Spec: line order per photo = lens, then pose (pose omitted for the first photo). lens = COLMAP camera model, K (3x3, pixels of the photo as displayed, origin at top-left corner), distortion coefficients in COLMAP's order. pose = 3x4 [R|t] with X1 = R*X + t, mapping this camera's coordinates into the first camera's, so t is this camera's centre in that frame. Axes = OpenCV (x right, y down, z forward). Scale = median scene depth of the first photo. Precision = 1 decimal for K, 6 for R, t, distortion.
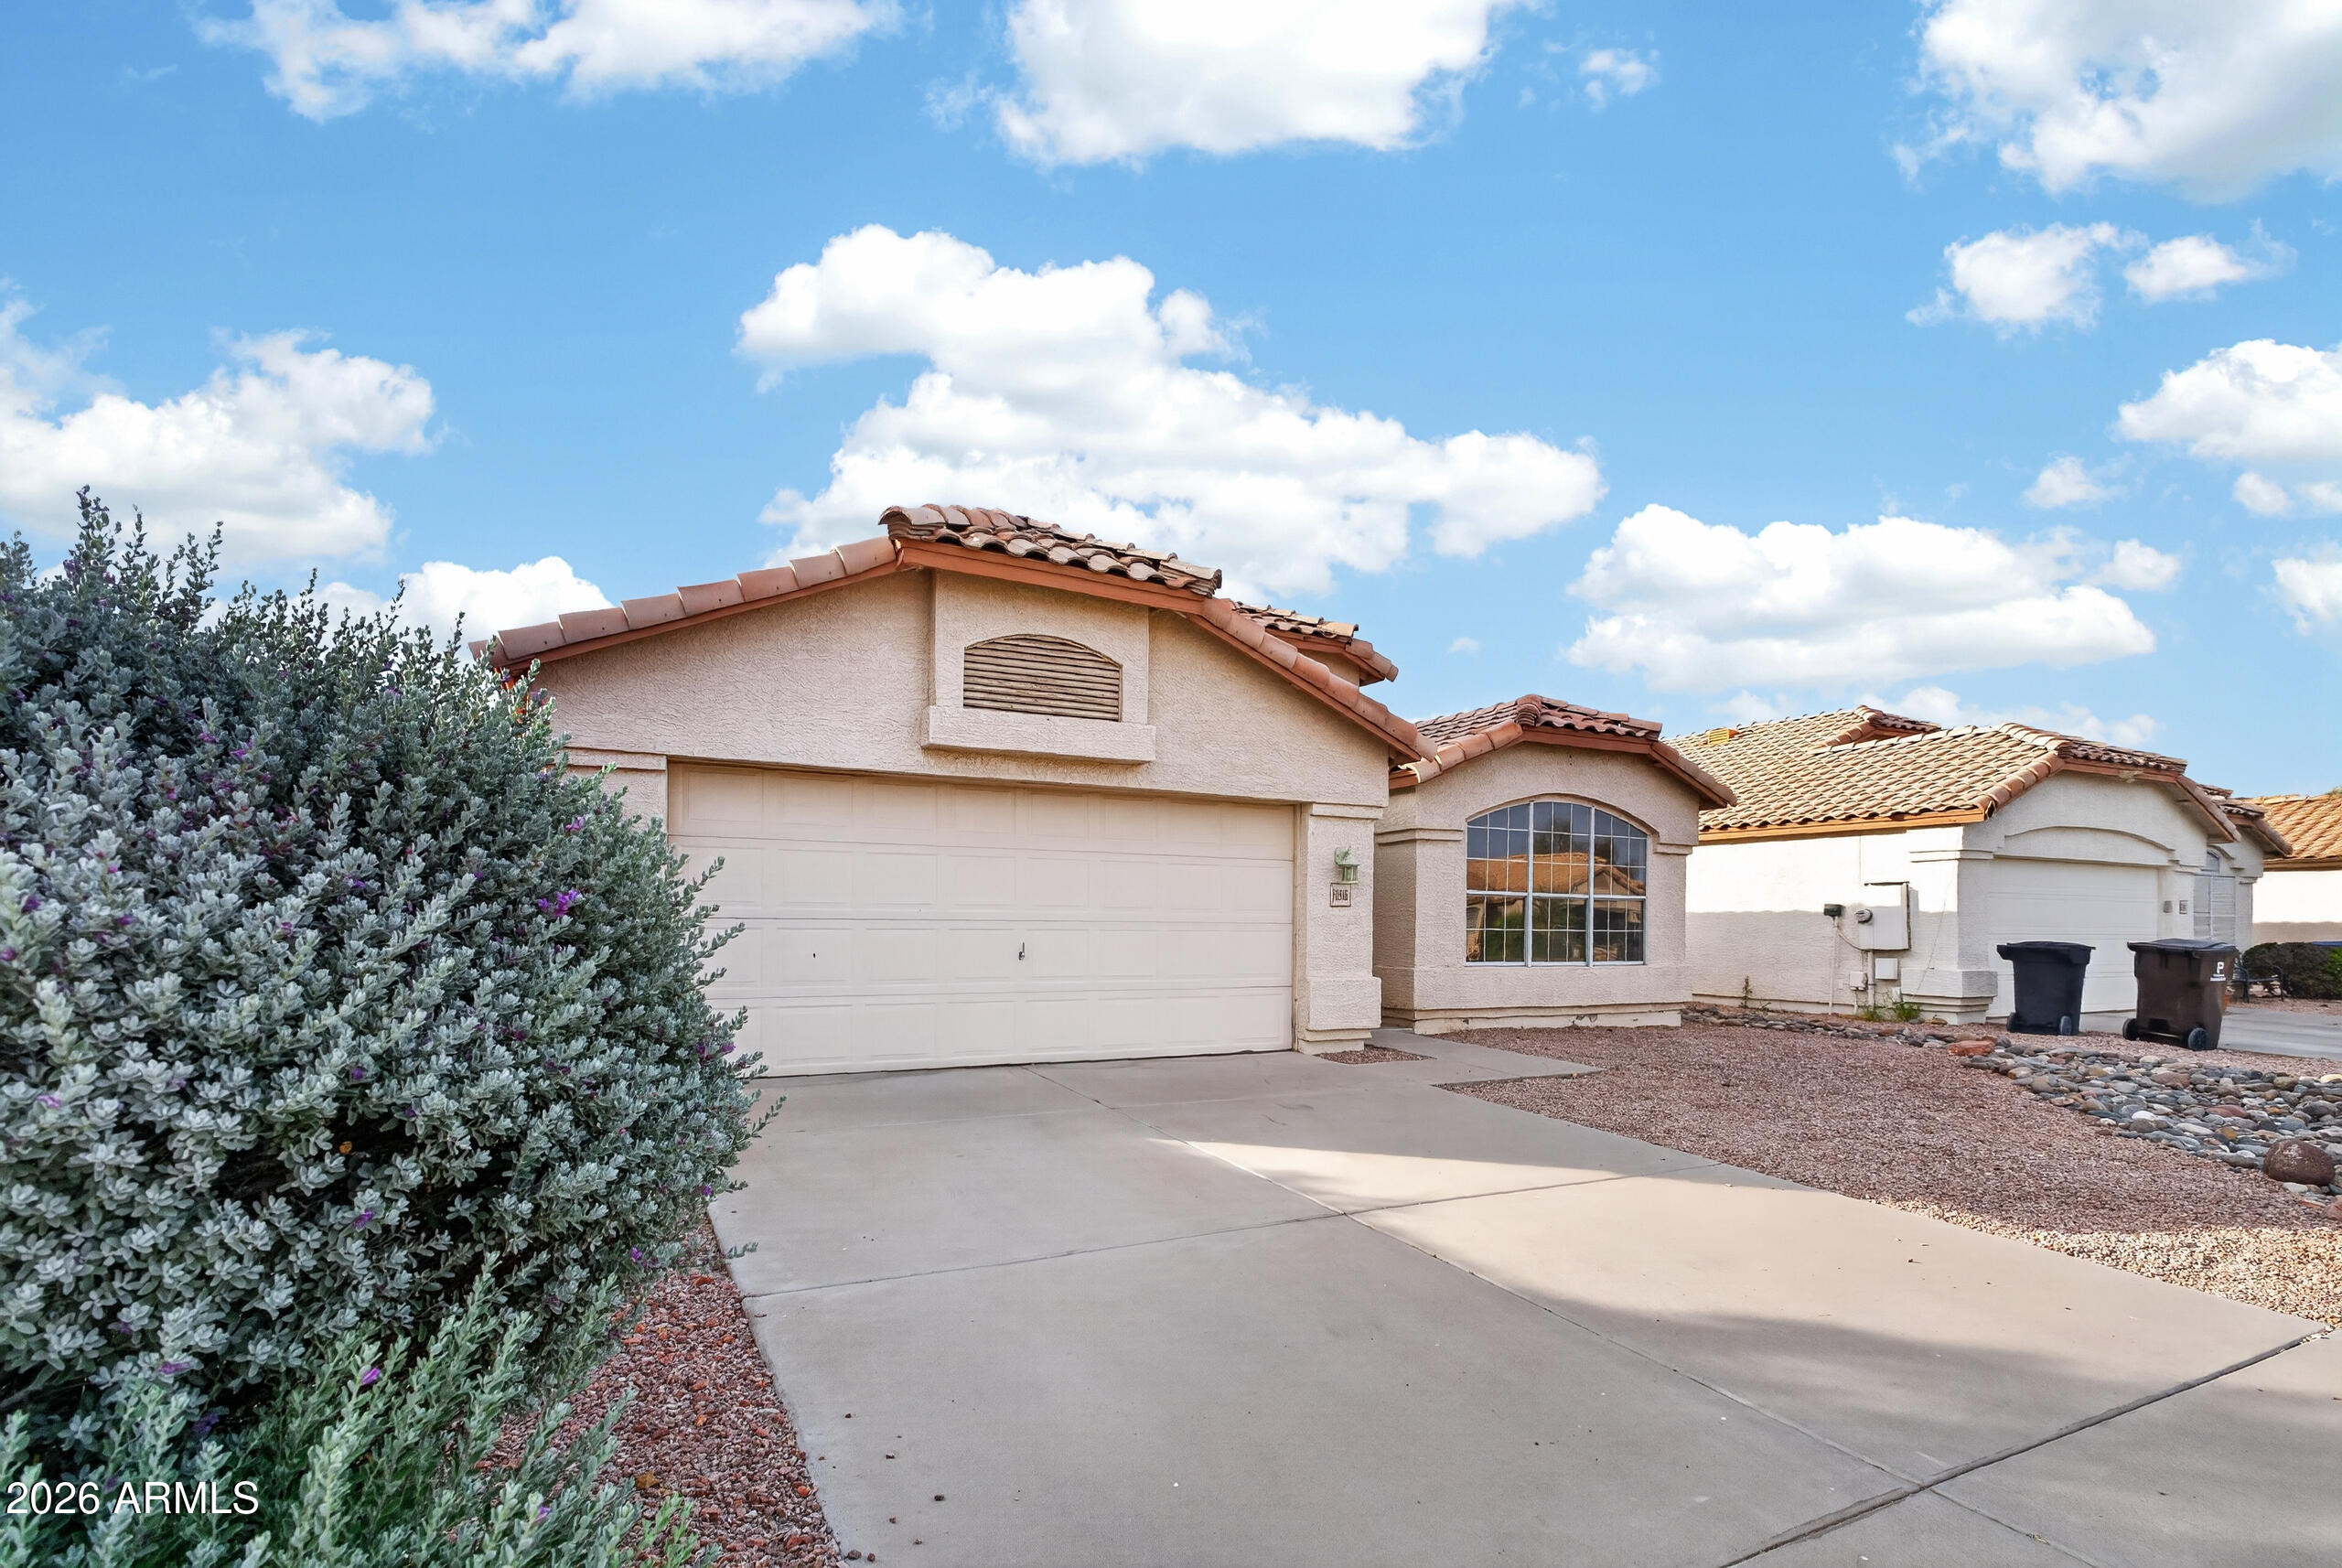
lens RADIAL K [[1104.8, 0, 1197.9], [0, 1104.8, 911.3], [0, 0, 1]] dist [-0.000048, 0.000018]
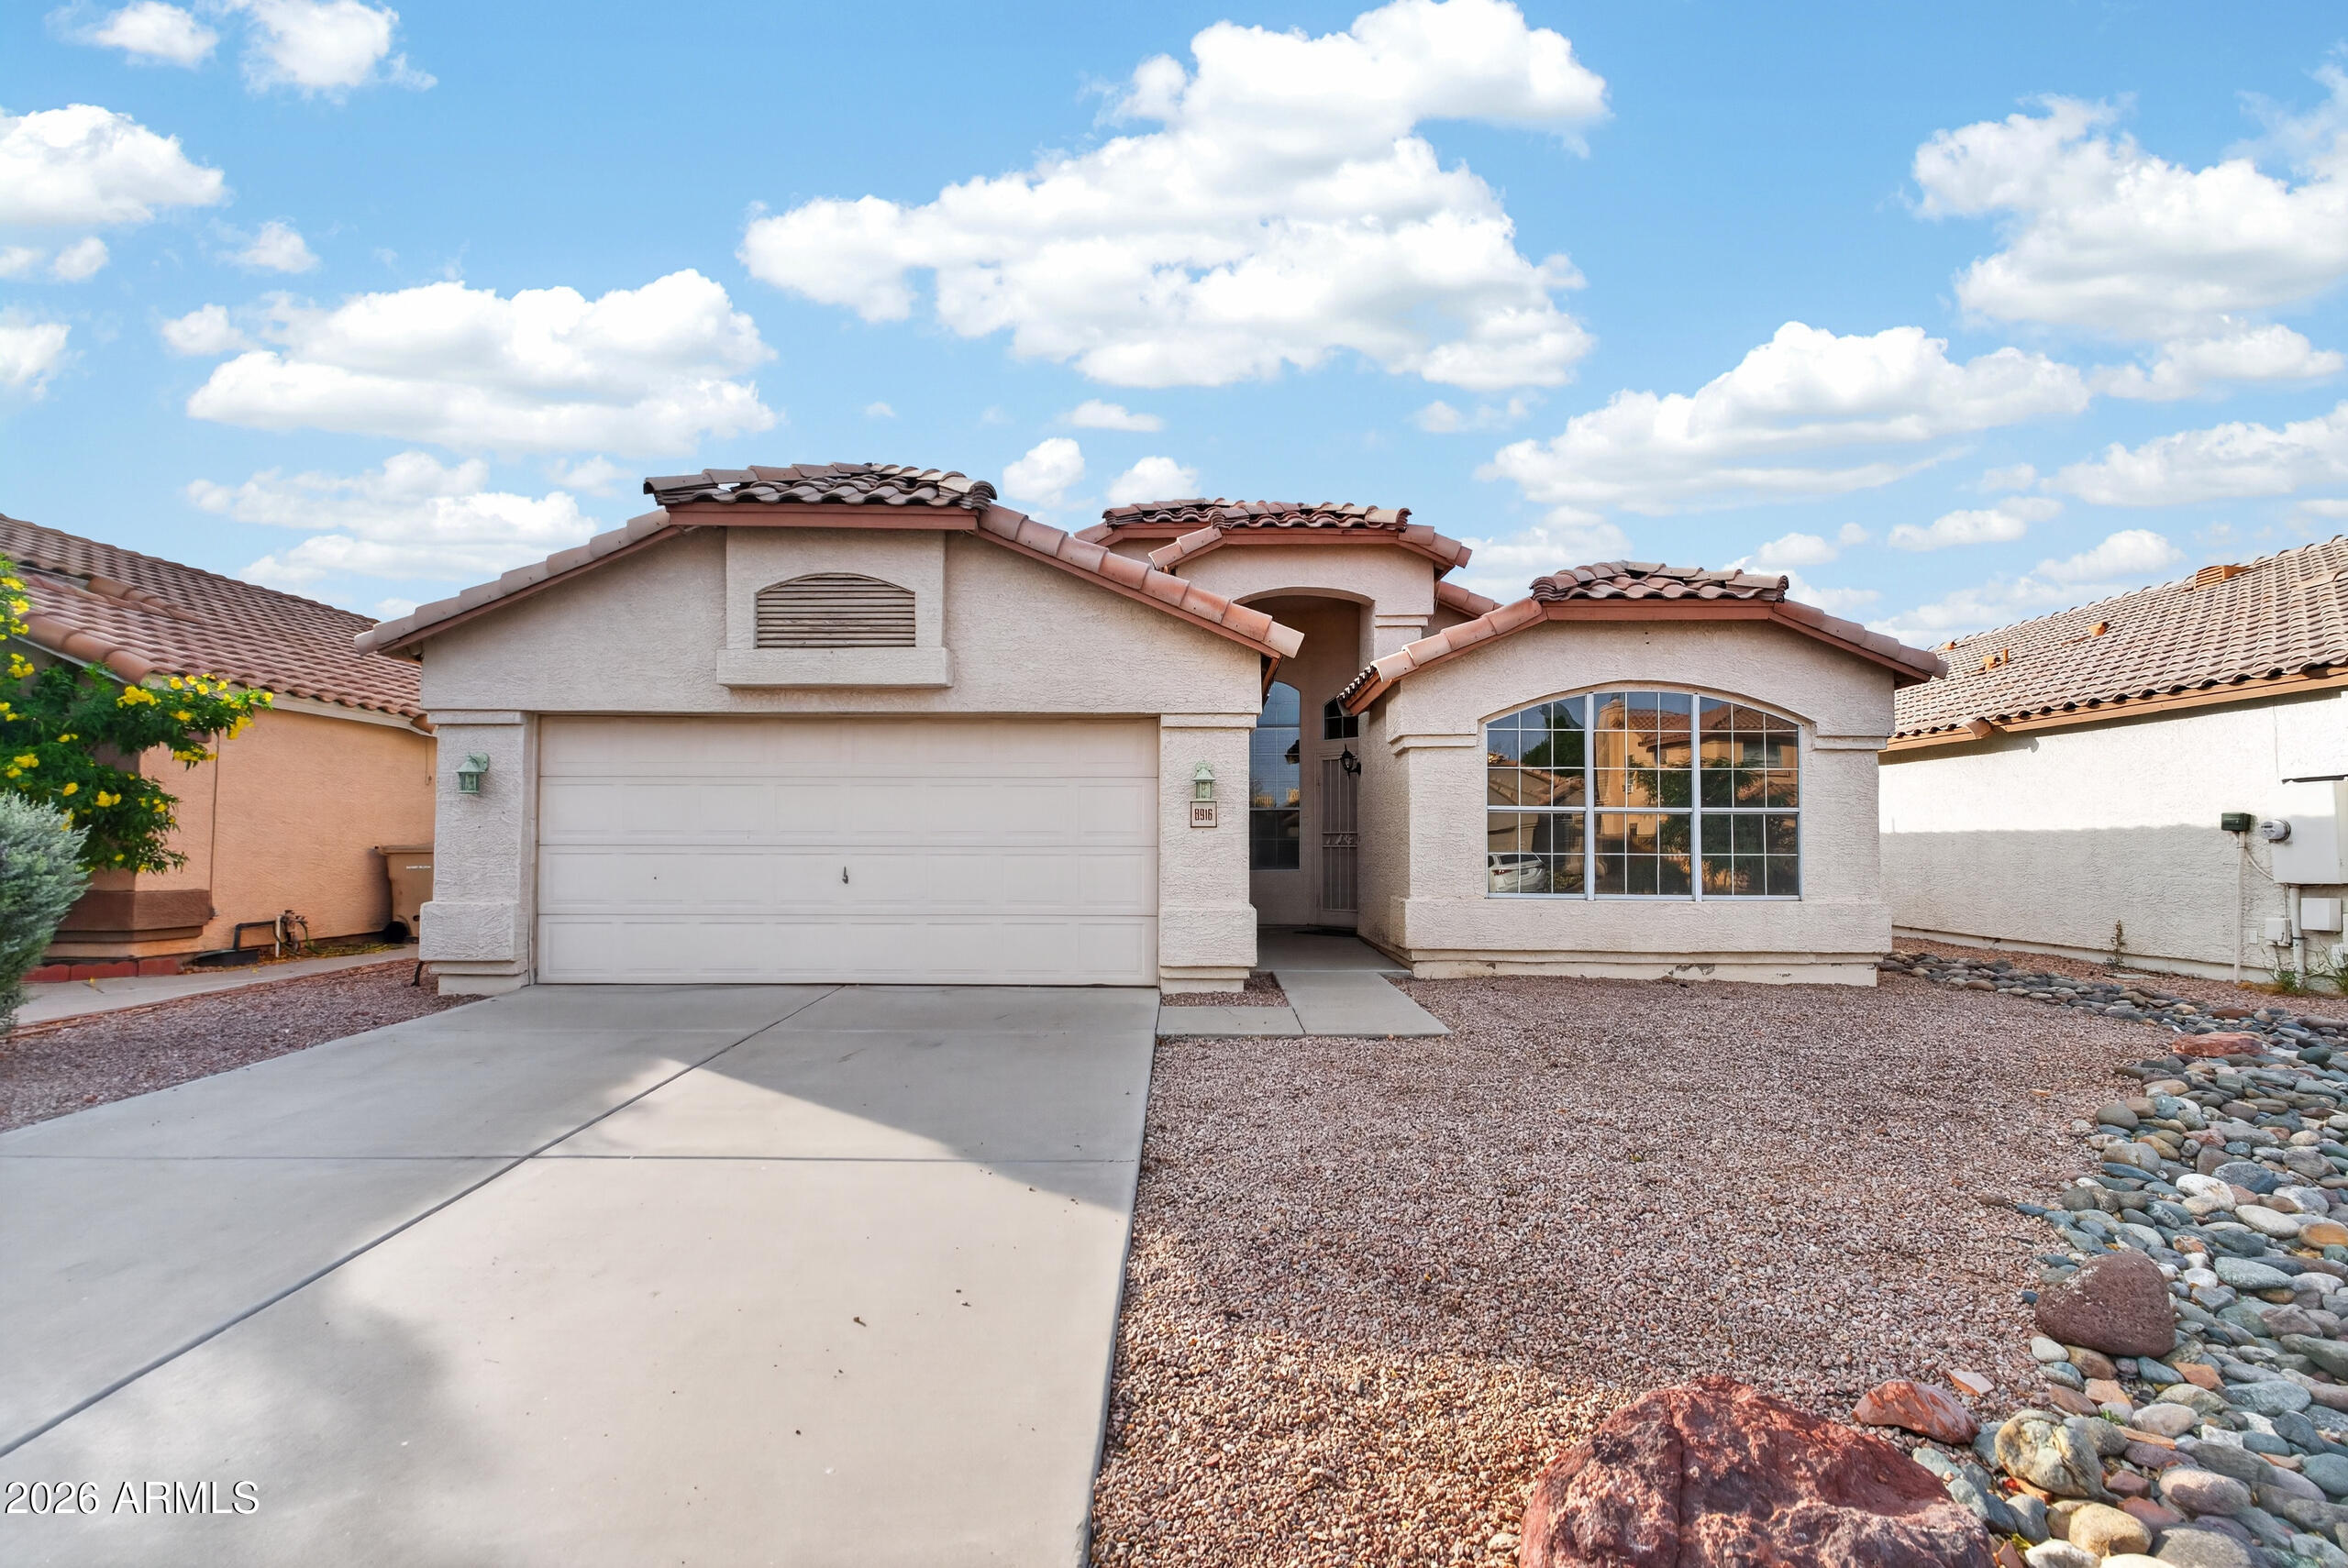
lens RADIAL K [[1093.3, 0, 1180.8], [0, 1093.3, 787.8], [0, 0, 1]] dist [0.003572, 0.000826]
pose [[0.882417, -0.032983, -0.469310, 0.427265], [0.009979, 0.998627, -0.051421, 0.007204], [0.470361, 0.040691, 0.881535, 0.169650]]
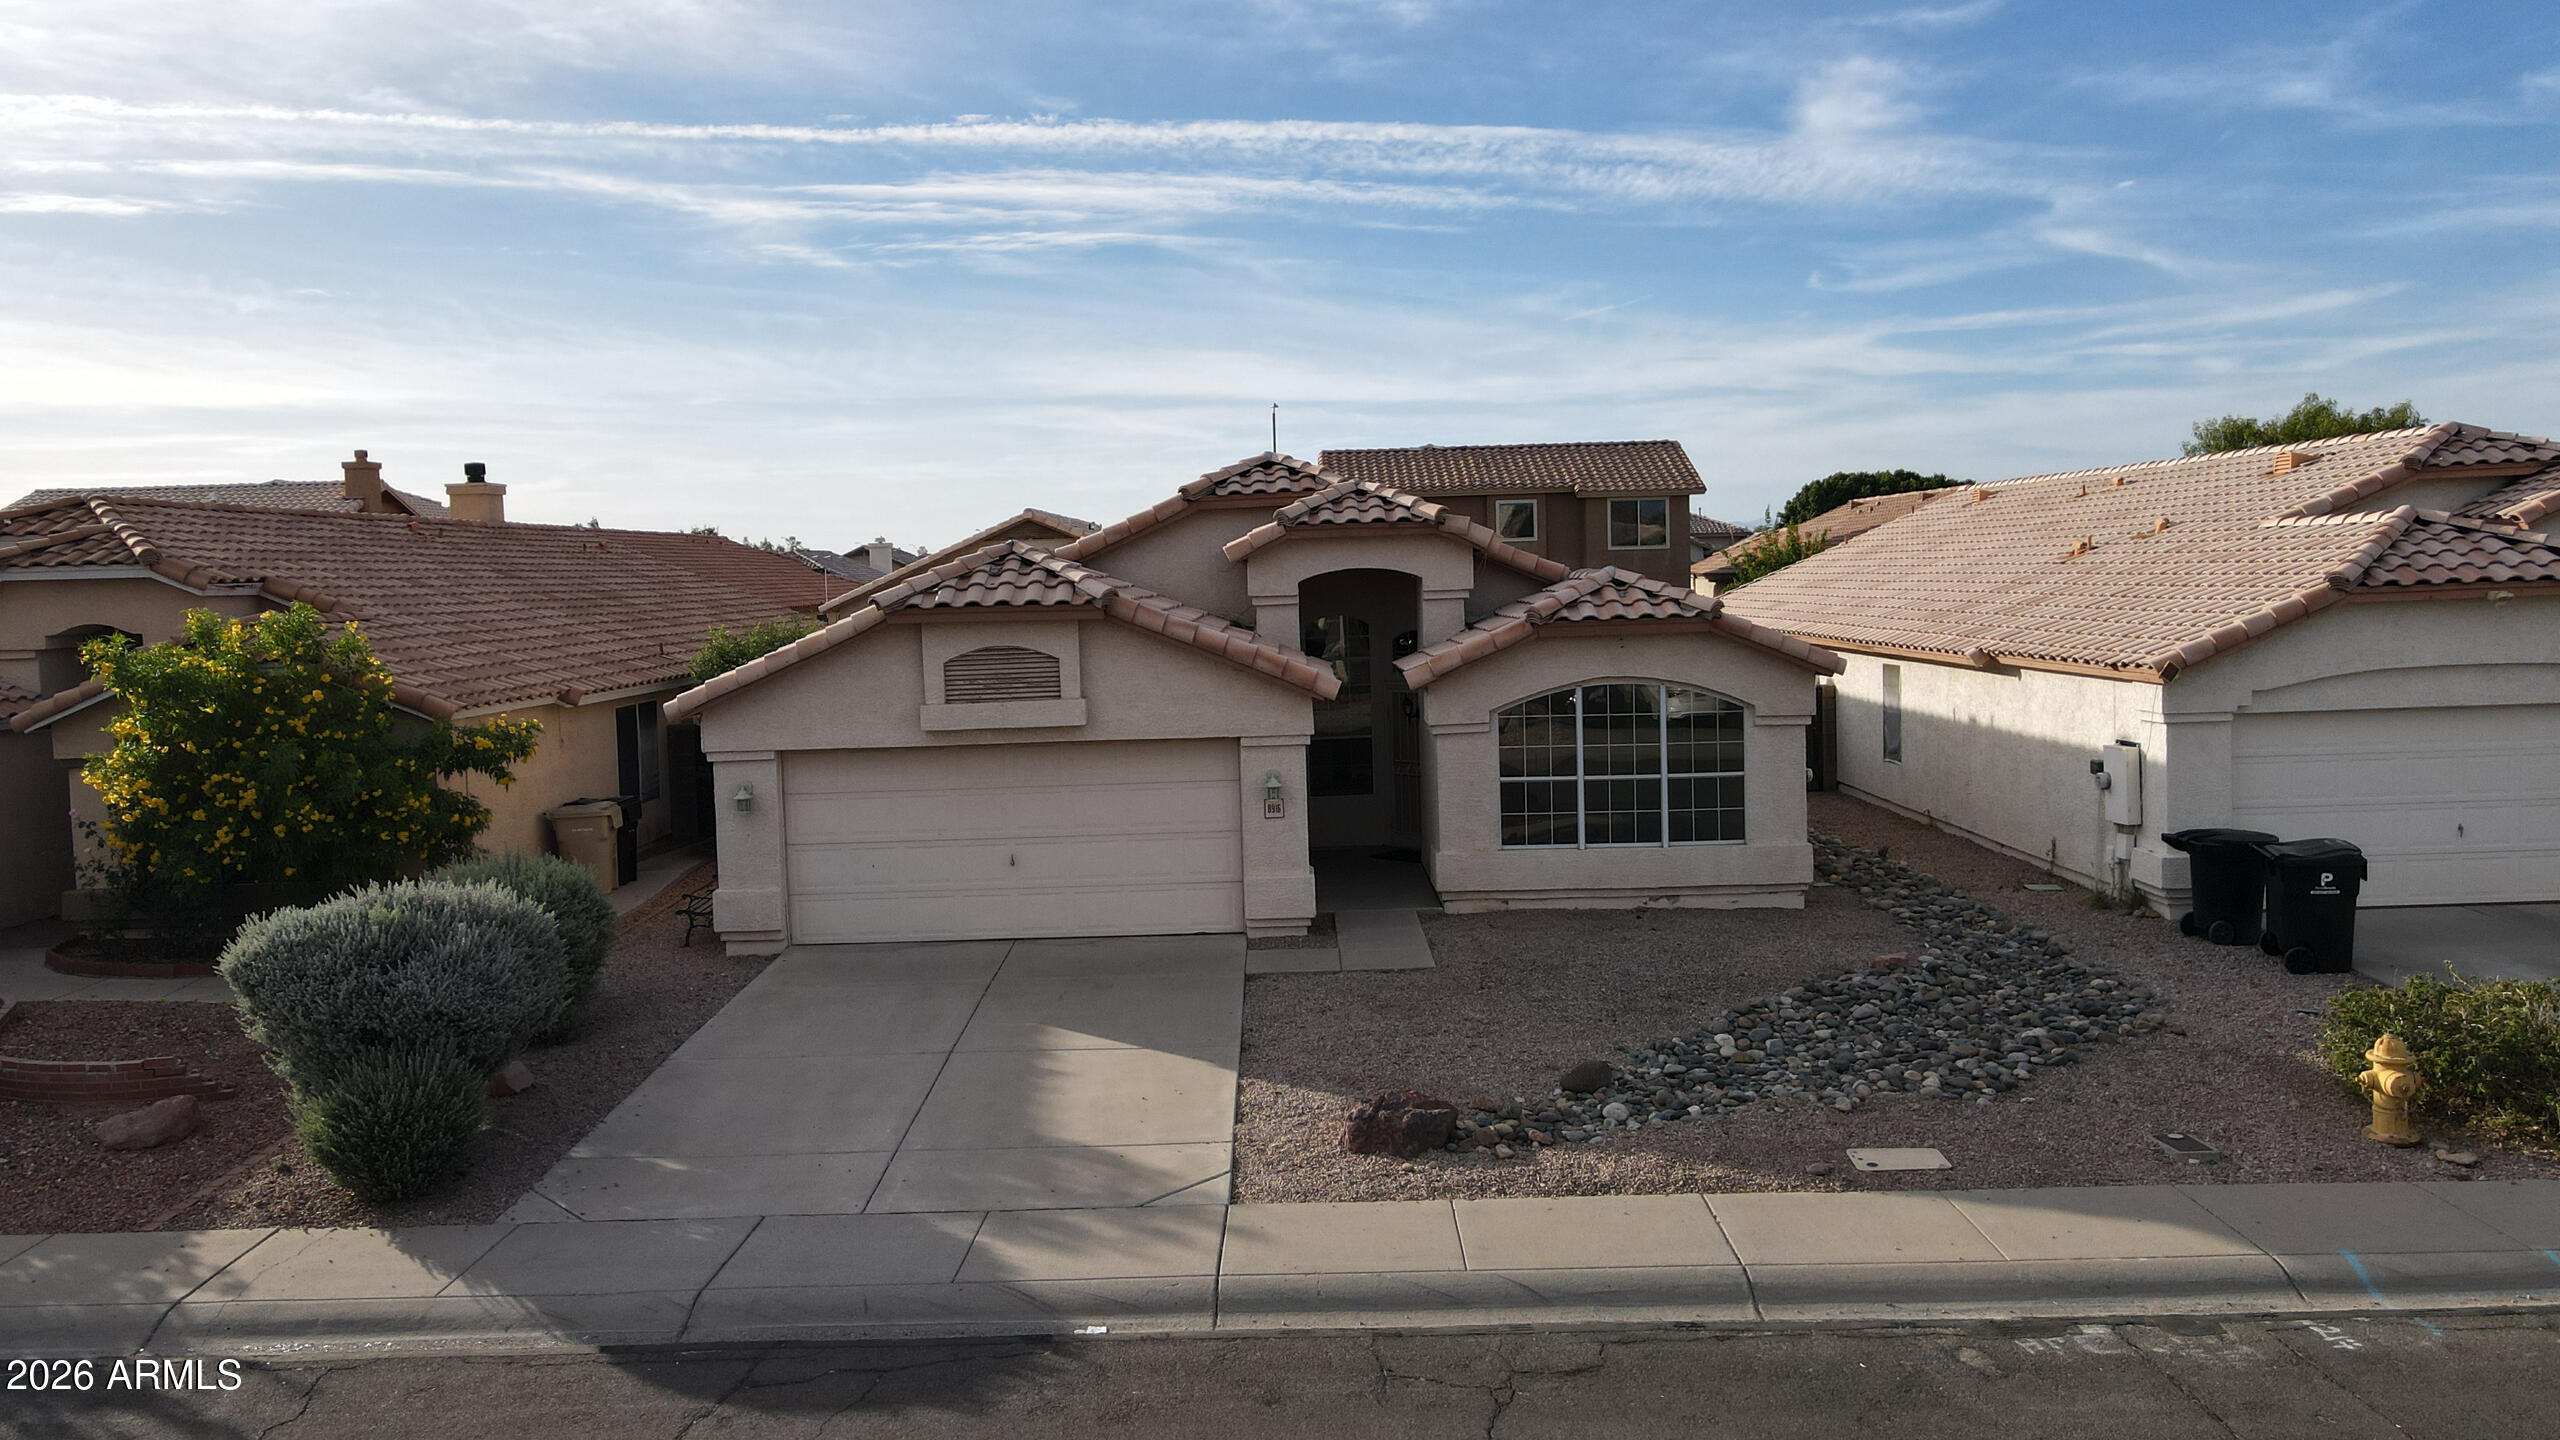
lens RADIAL K [[1891.8, 0, 1277.5], [0, 1891.8, 639.5], [0, 0, 1]] dist [-0.007226, -0.001224]
pose [[0.883695, -0.019159, -0.467672, 0.902443], [0.040970, 0.998493, 0.036510, -0.225678], [0.466267, -0.051424, 0.883148, -0.679813]]
